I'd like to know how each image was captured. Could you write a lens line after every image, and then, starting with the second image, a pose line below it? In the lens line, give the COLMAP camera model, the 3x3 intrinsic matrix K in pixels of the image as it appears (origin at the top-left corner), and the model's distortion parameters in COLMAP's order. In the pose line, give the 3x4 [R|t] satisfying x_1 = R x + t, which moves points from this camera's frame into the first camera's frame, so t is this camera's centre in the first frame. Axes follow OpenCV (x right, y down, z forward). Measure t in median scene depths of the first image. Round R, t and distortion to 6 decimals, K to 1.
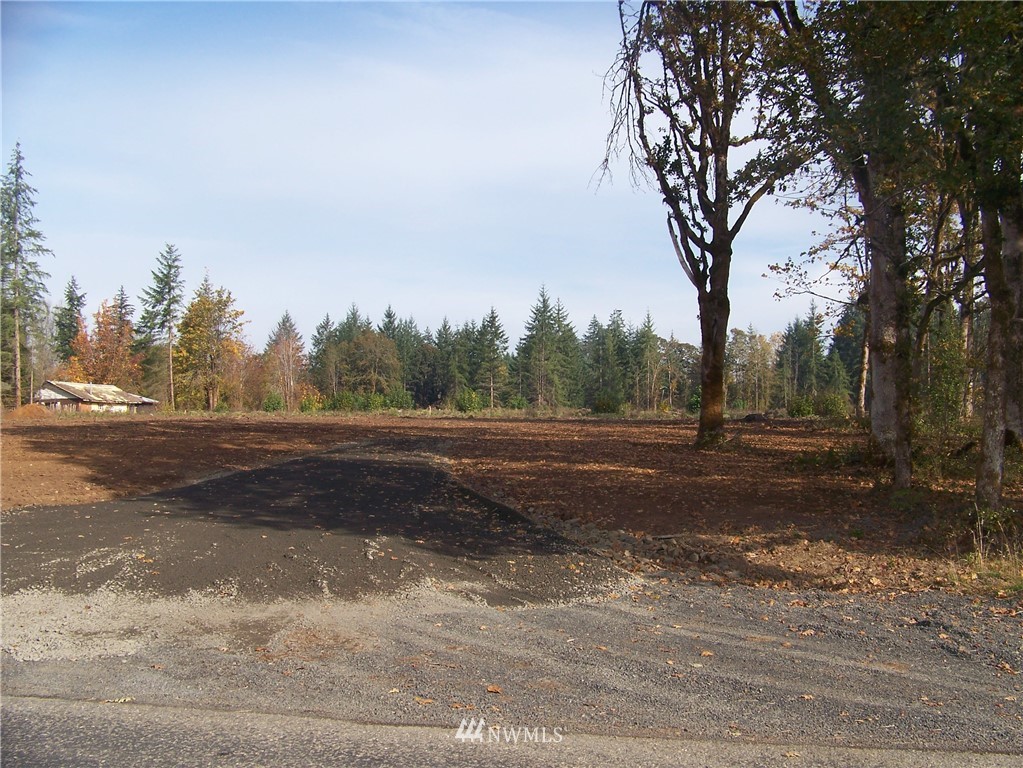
lens RADIAL K [[1100.8, 0, 500.9], [0, 1100.8, 353.2], [0, 0, 1]] dist [-0.098363, 0.000000]
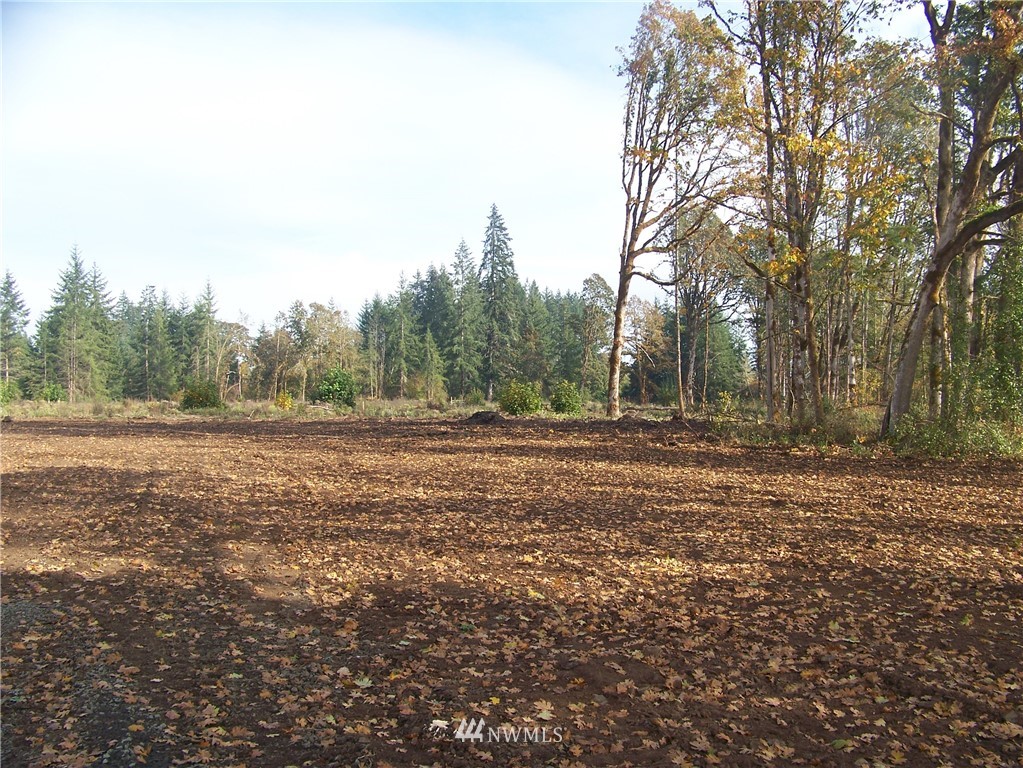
lens RADIAL K [[1100.8, 0, 496.8], [0, 1100.8, 377.5], [0, 0, 1]] dist [-0.098363, 0.000000]
pose [[0.909256, -0.001395, 0.416234, -0.011346], [-0.013147, 0.999399, 0.032068, 0.005540], [-0.416029, -0.034630, 0.908692, 0.150262]]
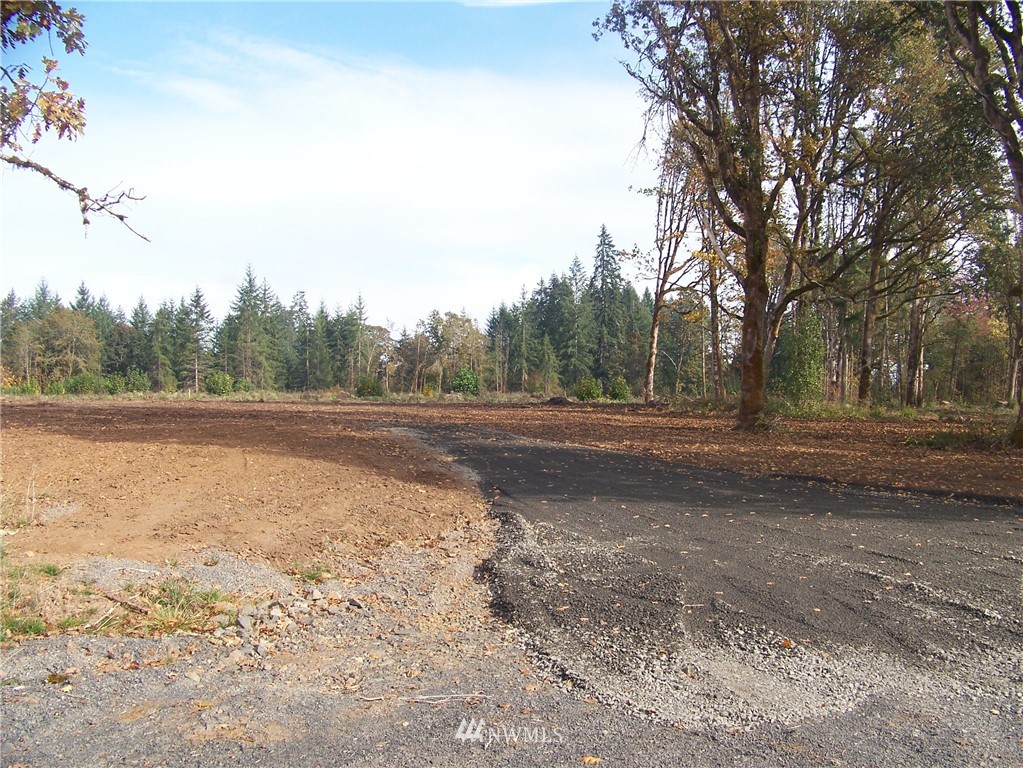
lens RADIAL K [[1100.8, 0, 504.4], [0, 1100.8, 382.1], [0, 0, 1]] dist [-0.098363, 0.000000]
pose [[0.950485, -0.000329, 0.310770, -0.048756], [-0.012701, 0.999123, 0.039902, 0.000628], [-0.310511, -0.041873, 0.949647, 0.015608]]
